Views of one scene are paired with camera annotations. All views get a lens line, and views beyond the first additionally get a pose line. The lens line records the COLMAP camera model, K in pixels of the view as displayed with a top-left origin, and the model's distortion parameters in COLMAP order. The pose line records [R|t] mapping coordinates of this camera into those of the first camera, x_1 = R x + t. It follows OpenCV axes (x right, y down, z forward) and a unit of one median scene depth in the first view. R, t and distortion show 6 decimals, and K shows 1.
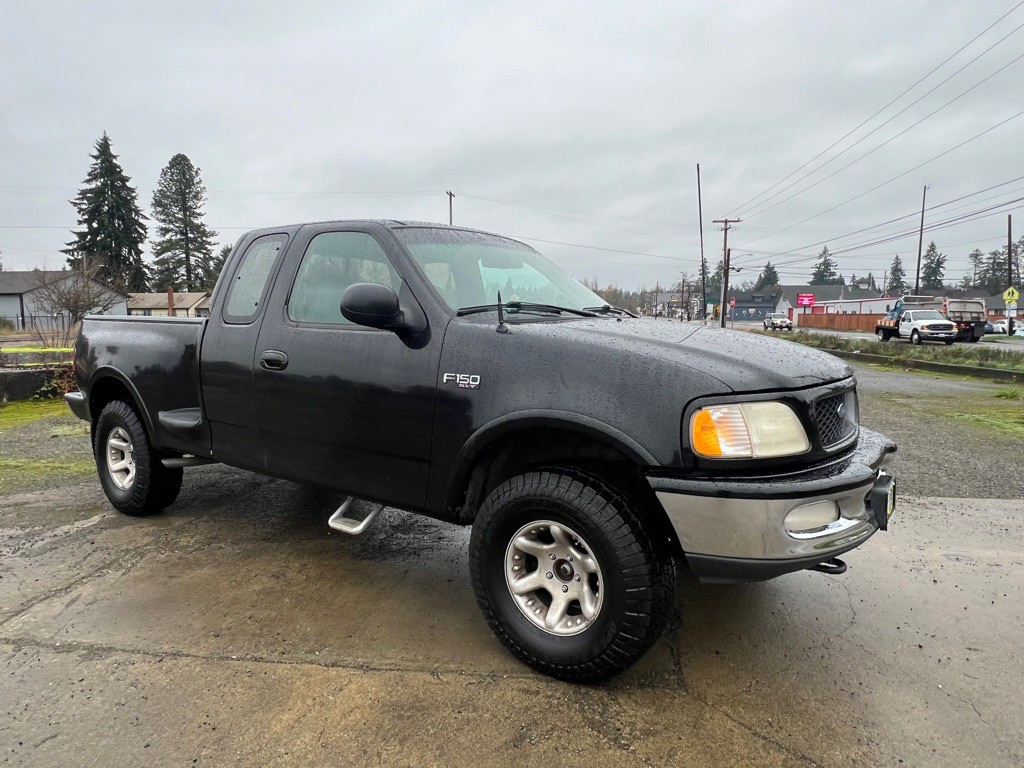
lens RADIAL K [[654.3, 0, 499.9], [0, 654.3, 352.7], [0, 0, 1]] dist [-0.000967, -0.002334]
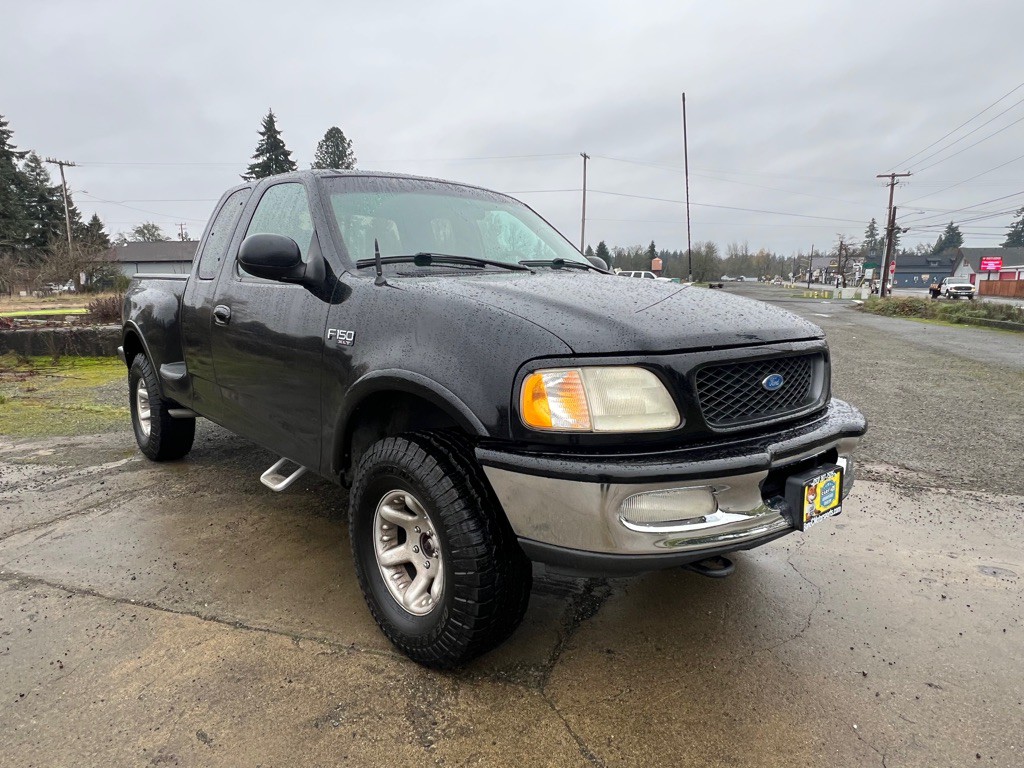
lens RADIAL K [[654.3, 0, 511.2], [0, 654.3, 355.6], [0, 0, 1]] dist [-0.000967, -0.002334]
pose [[0.978642, 0.025624, -0.203971, 0.318885], [-0.014304, 0.998284, 0.056780, 0.011353], [0.205076, -0.052649, 0.977329, 0.115666]]
